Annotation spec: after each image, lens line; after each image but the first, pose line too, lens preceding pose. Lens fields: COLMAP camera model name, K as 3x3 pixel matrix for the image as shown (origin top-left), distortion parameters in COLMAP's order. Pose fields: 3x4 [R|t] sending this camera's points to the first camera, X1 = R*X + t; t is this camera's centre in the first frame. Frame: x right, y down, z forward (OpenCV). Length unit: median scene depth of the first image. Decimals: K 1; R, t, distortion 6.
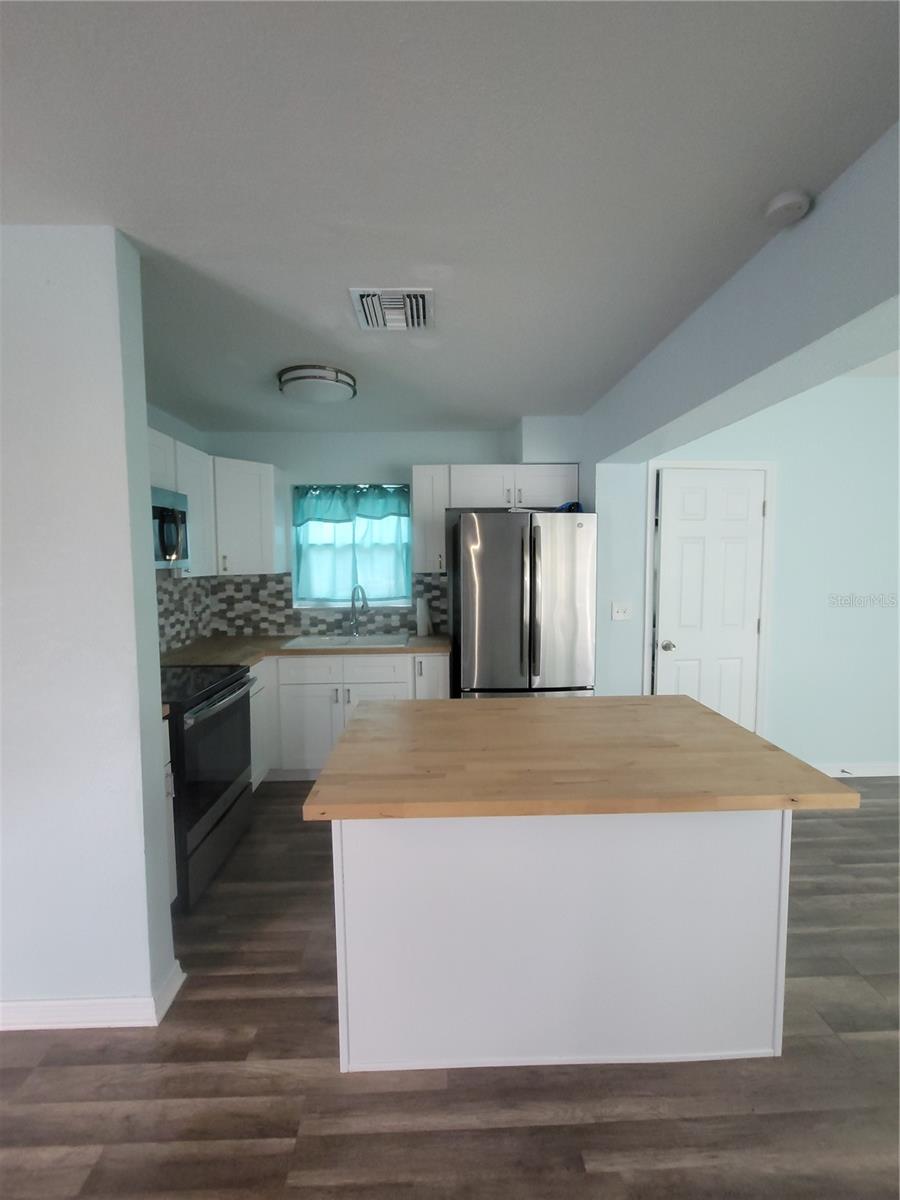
lens RADIAL K [[489.6, 0, 452.9], [0, 489.6, 597.1], [0, 0, 1]] dist [-0.002498, -0.000964]
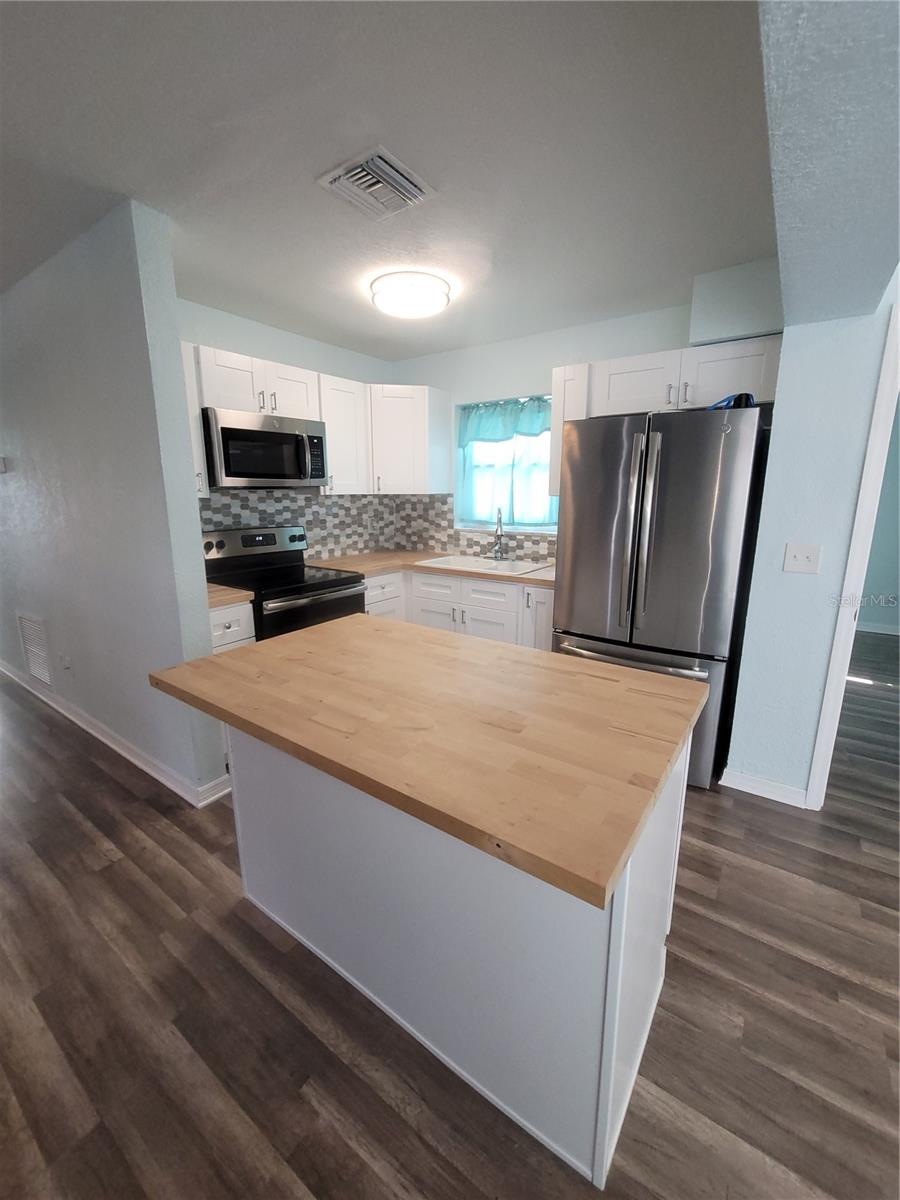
lens RADIAL K [[489.6, 0, 450.0], [0, 489.6, 597.2], [0, 0, 1]] dist [-0.002498, -0.000964]
pose [[0.796410, 0.138775, -0.588619, 0.305658], [-0.052612, 0.985524, 0.161166, -0.000814], [0.602464, -0.097386, 0.792182, 0.152743]]
